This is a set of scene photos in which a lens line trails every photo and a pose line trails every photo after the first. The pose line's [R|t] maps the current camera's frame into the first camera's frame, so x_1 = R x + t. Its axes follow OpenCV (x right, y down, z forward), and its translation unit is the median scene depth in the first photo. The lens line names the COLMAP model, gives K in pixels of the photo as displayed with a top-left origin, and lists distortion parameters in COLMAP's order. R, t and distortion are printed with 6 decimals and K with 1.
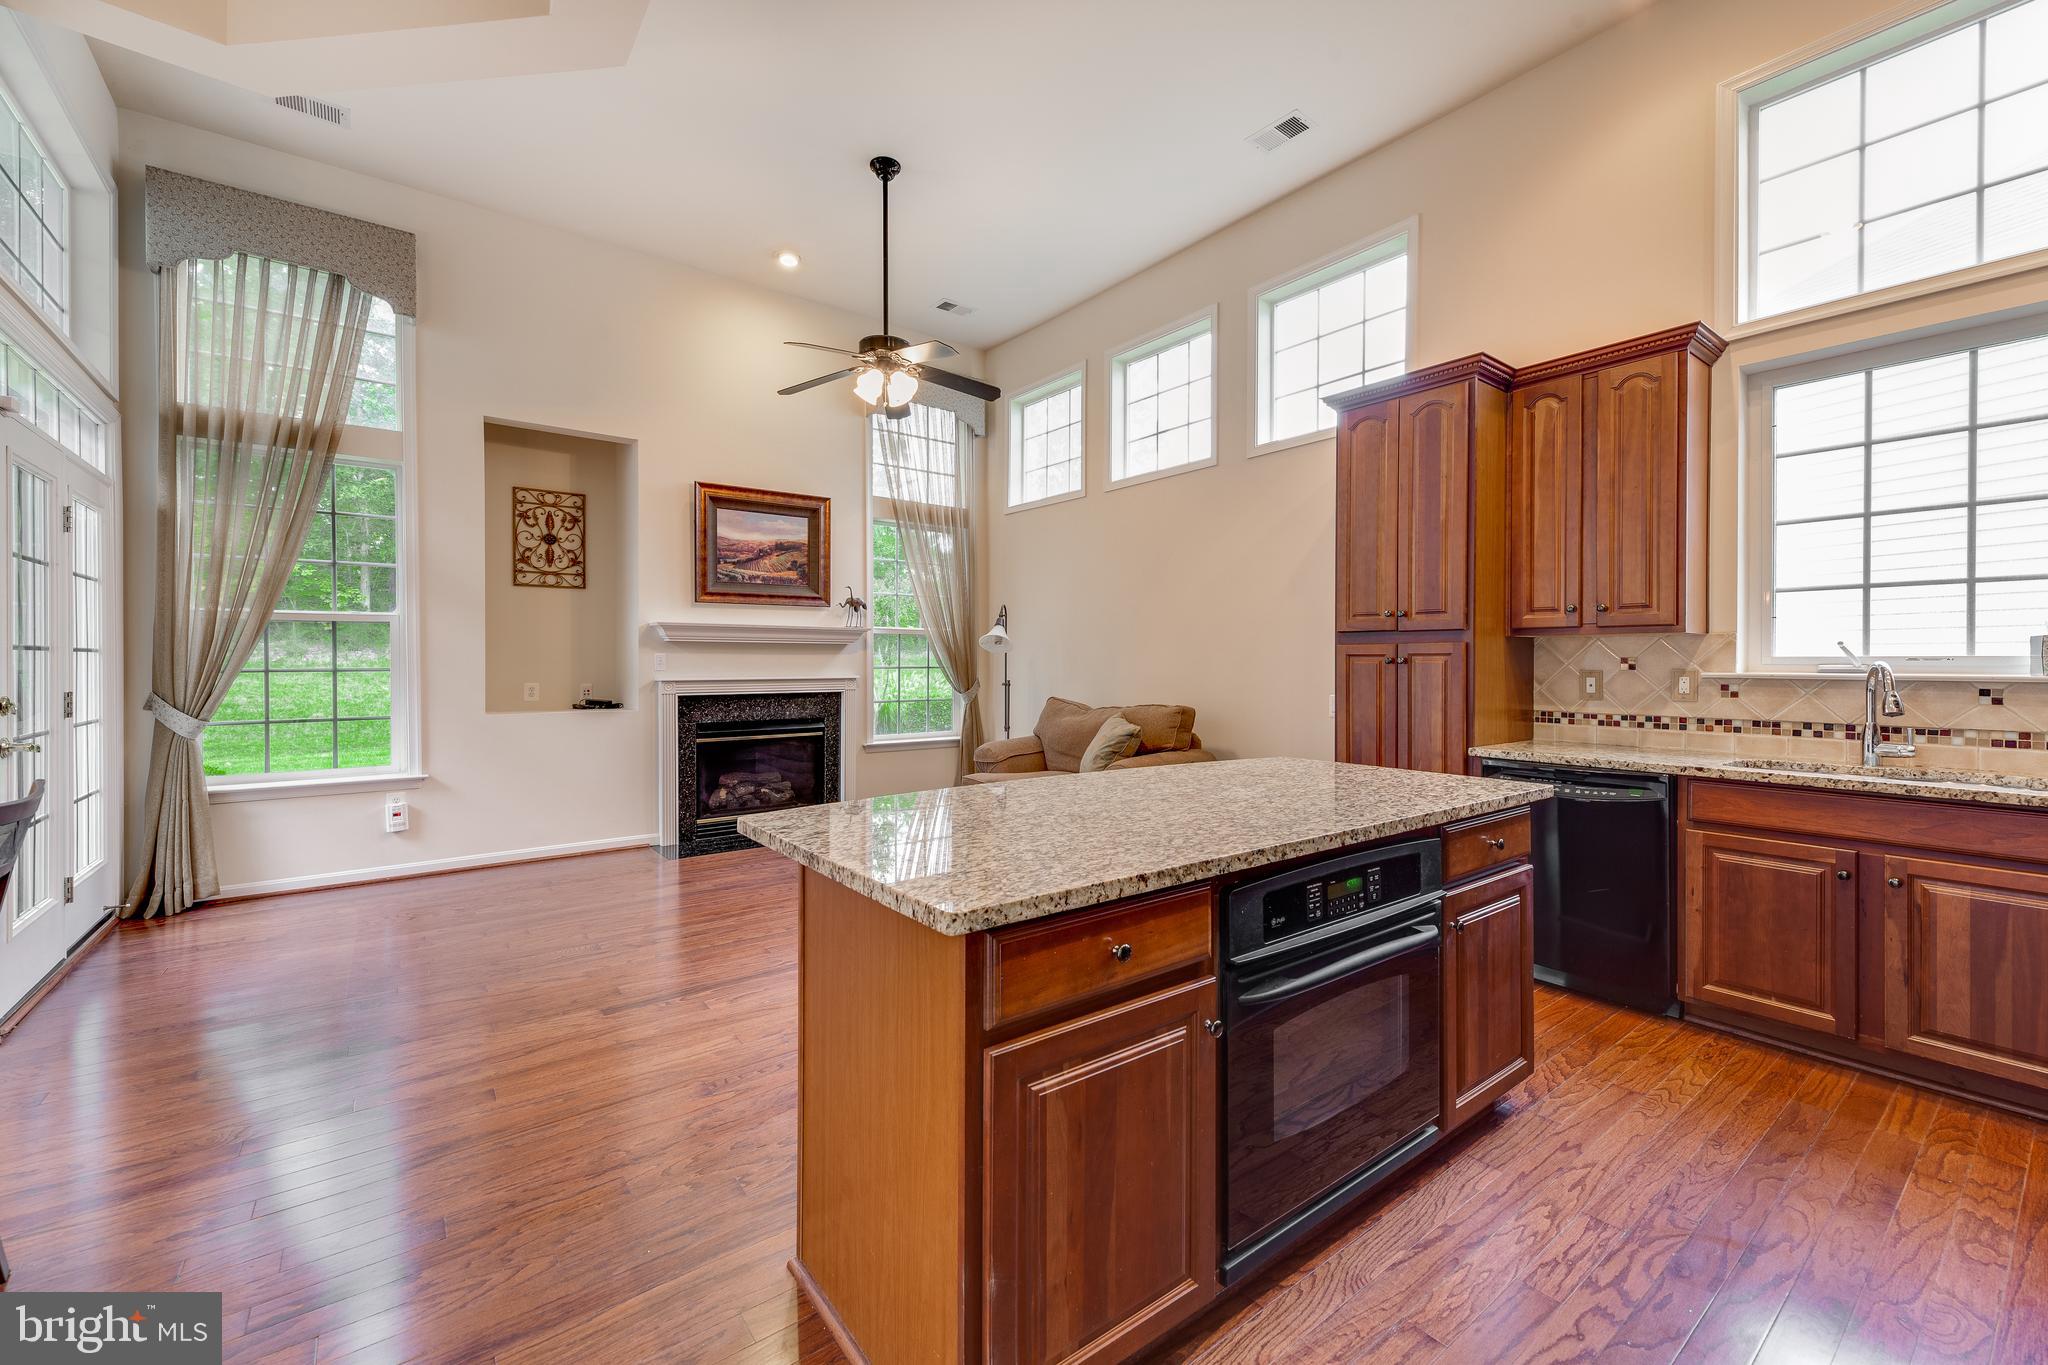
lens RADIAL K [[841.5, 0, 1027.3], [0, 841.5, 663.1], [0, 0, 1]] dist [0.014049, -0.000440]
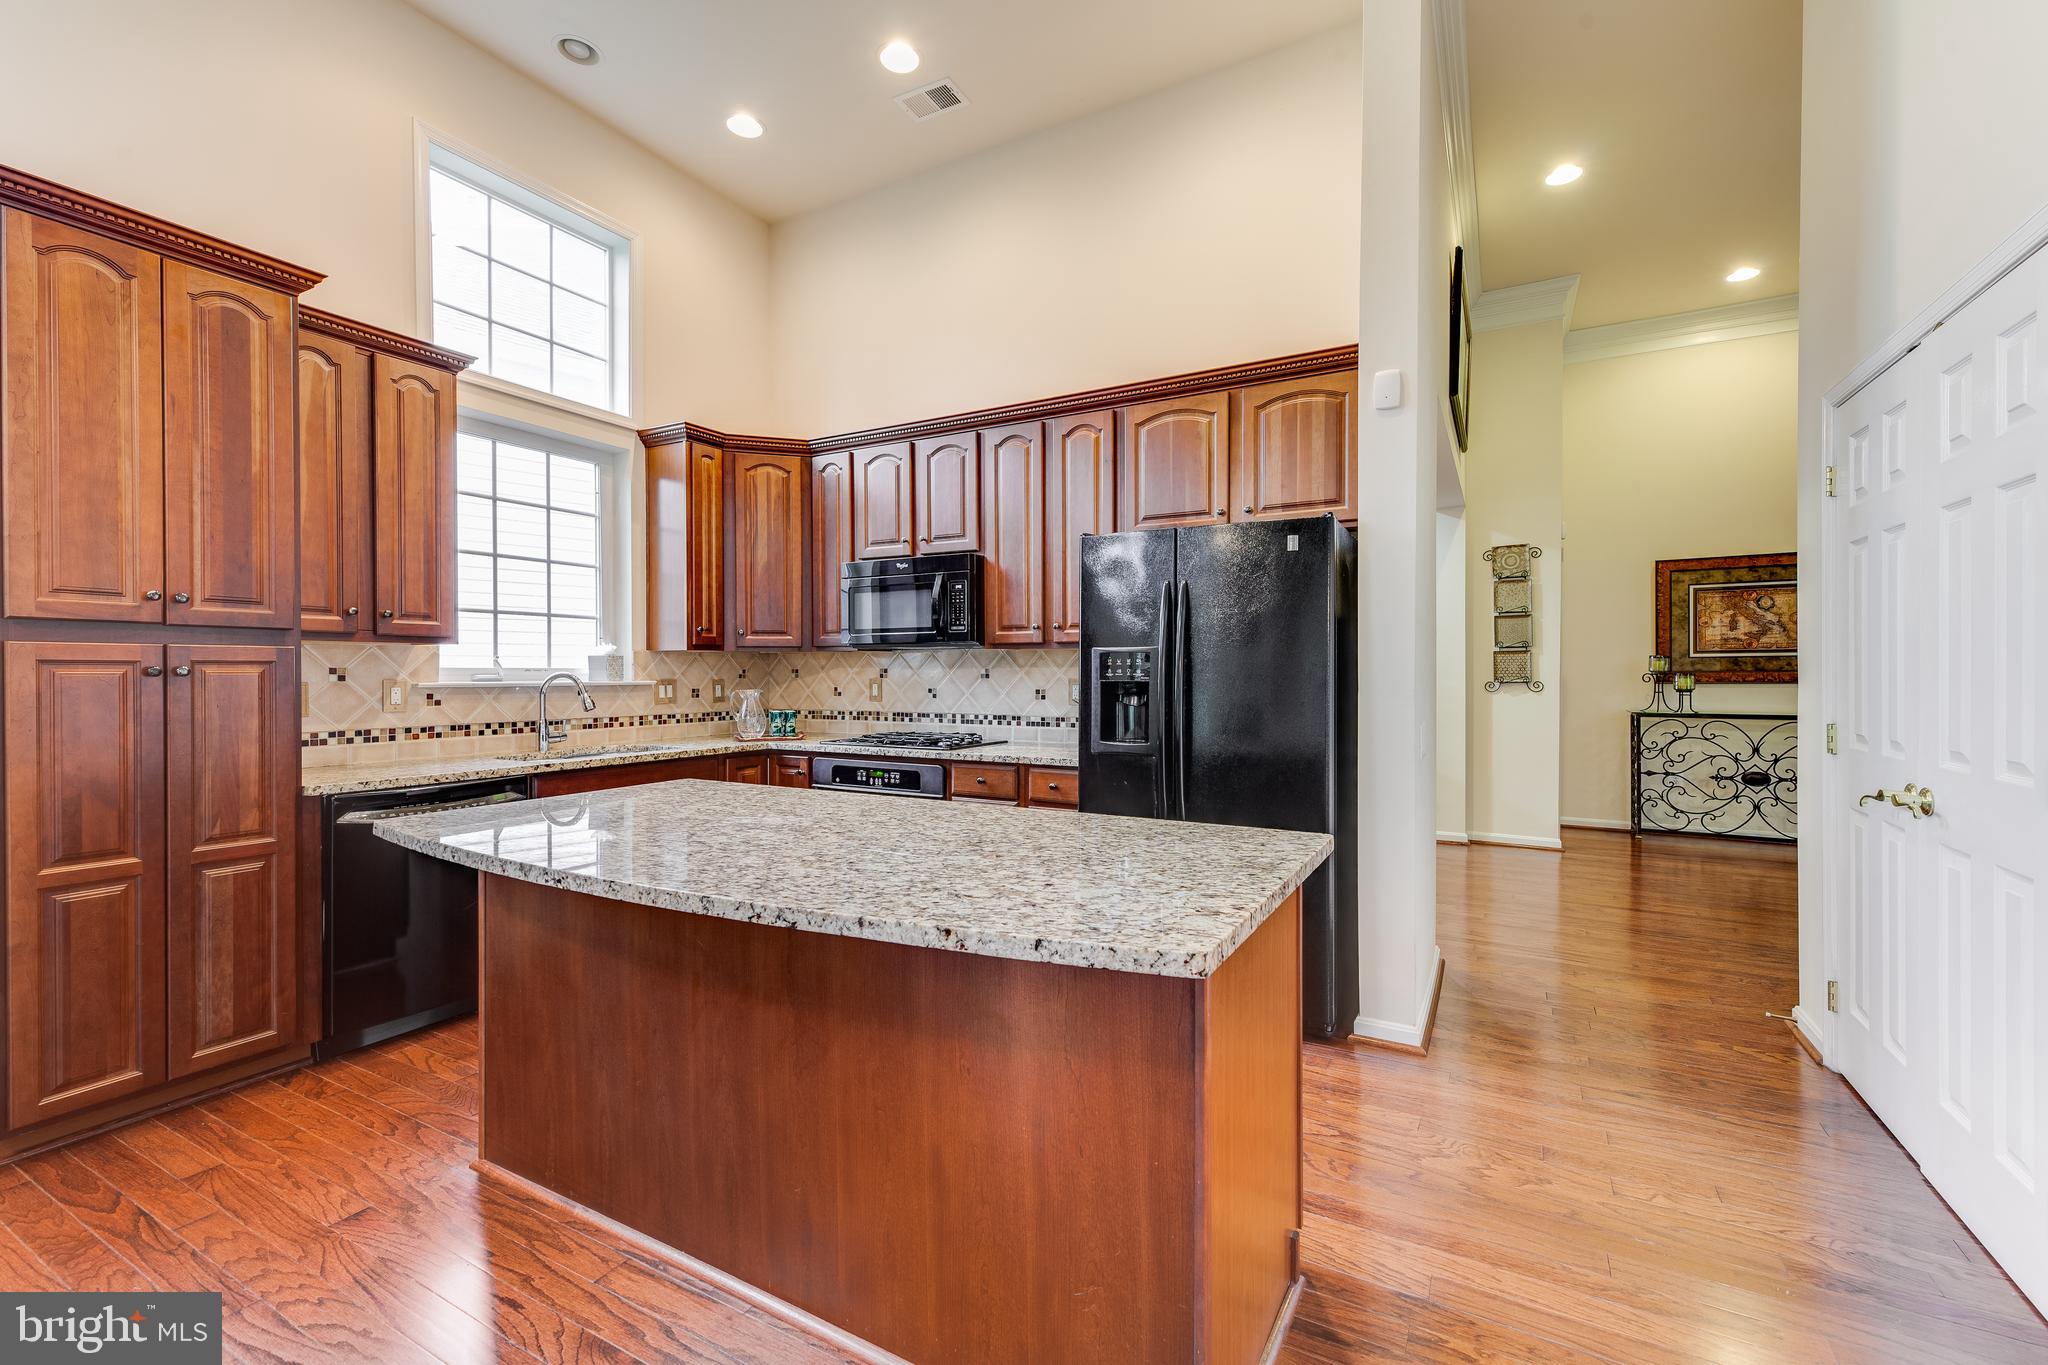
lens RADIAL K [[825.3, 0, 1051.2], [0, 825.3, 673.2], [0, 0, 1]] dist [0.000123, -0.000005]
pose [[-0.407989, -0.001236, 0.912986, -0.276003], [0.002075, 0.999995, 0.002281, -0.000735], [-0.912984, 0.002825, -0.407985, 0.451456]]
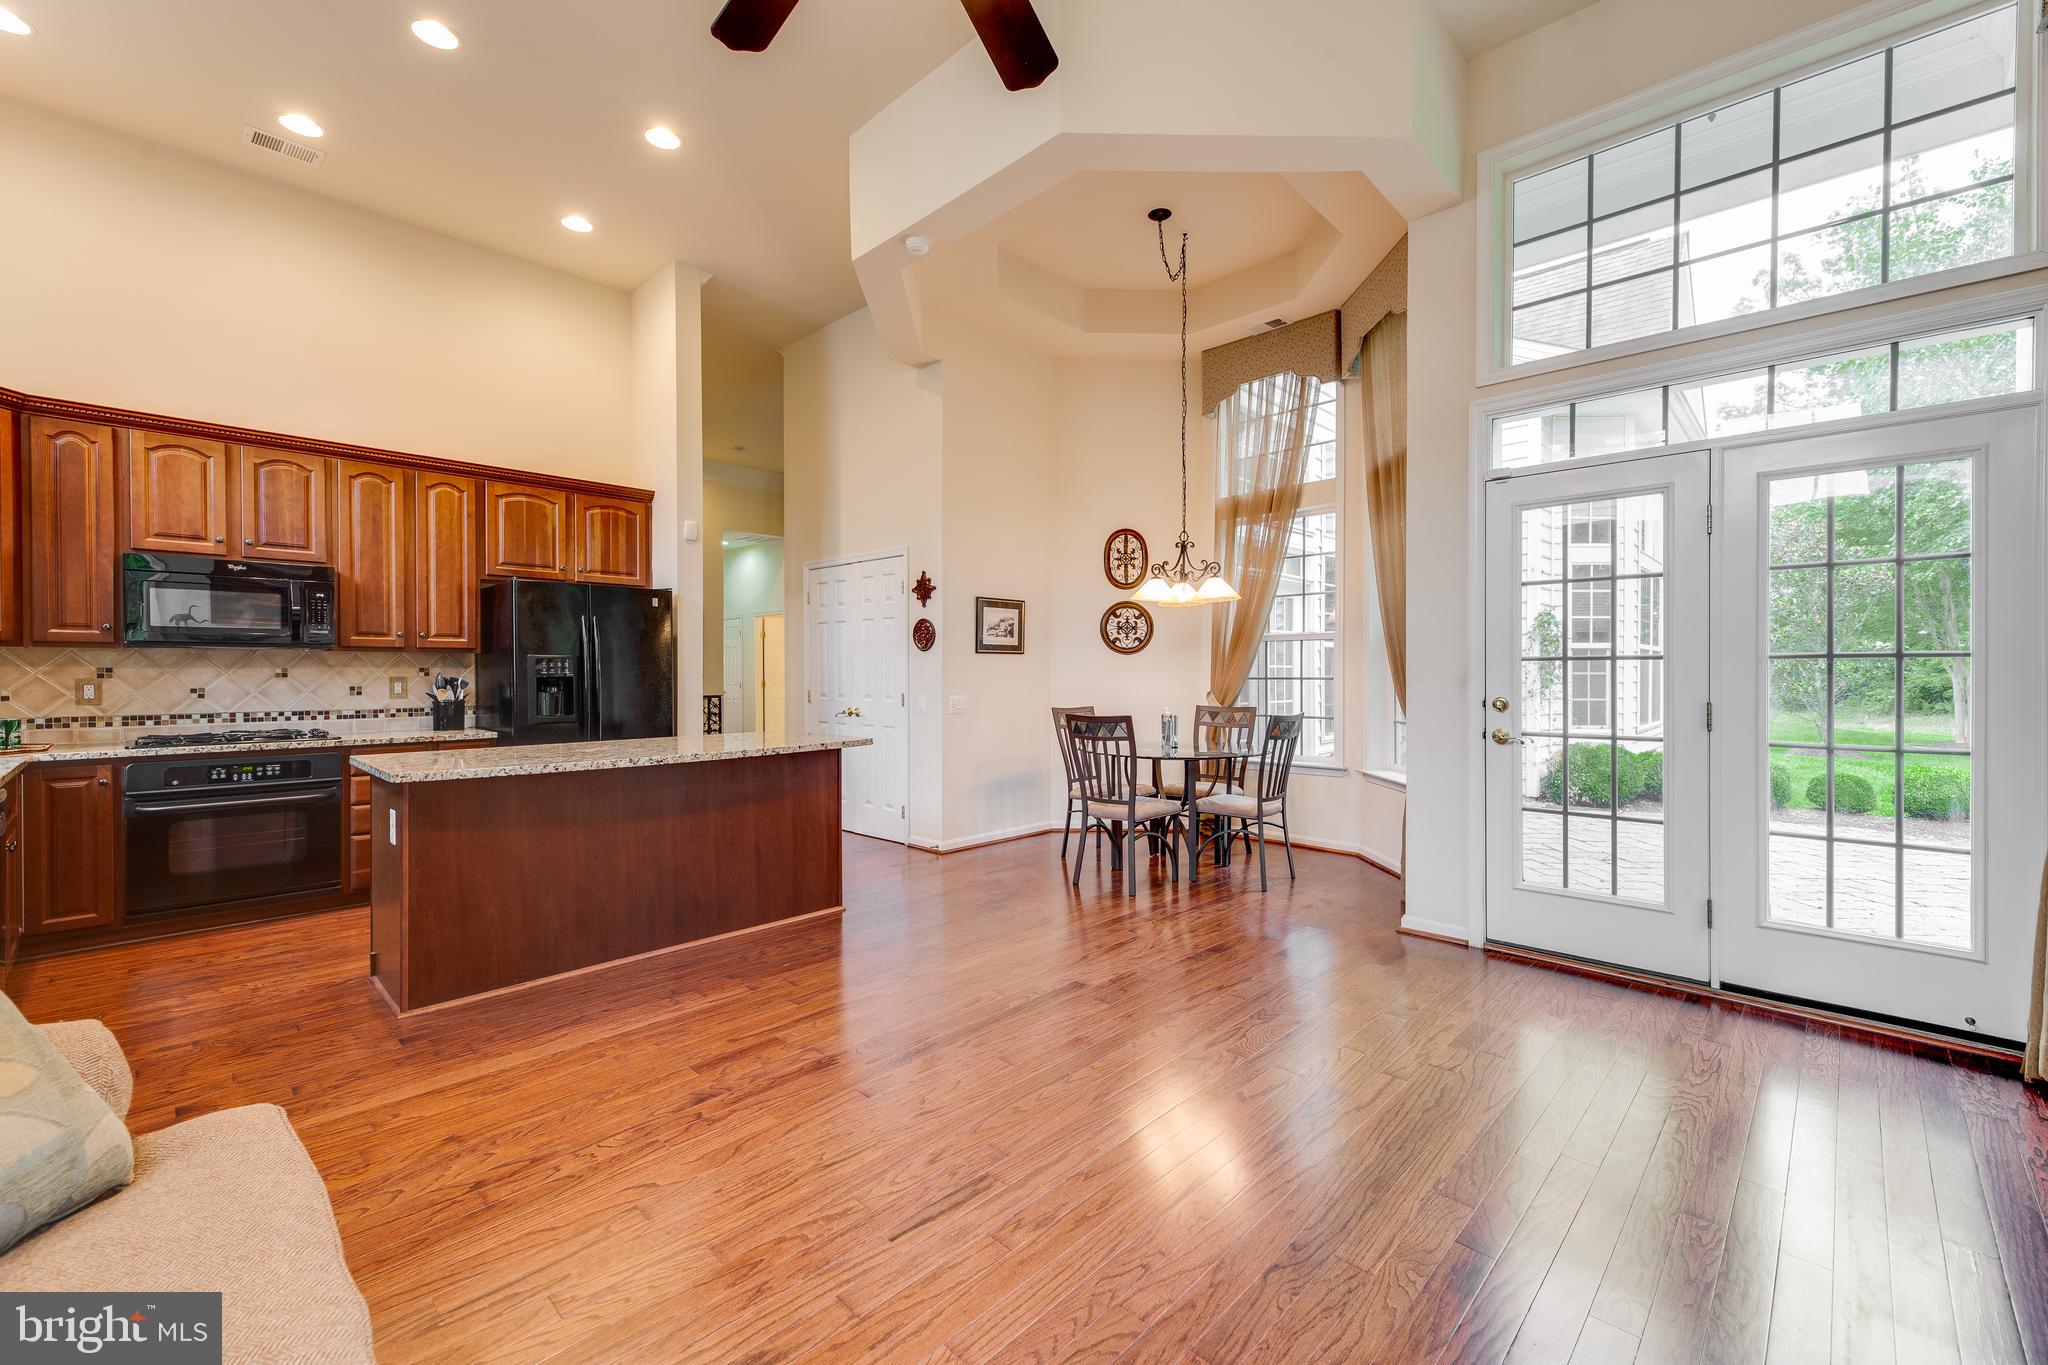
lens RADIAL K [[815.0, 0, 984.3], [0, 815.0, 675.2], [0, 0, 1]] dist [0.016685, 0.000235]
pose [[-0.993026, 0.001143, -0.117886, -0.138627], [0.000450, 0.999982, 0.005902, -0.000897], [0.117891, 0.005808, -0.993010, 1.100996]]
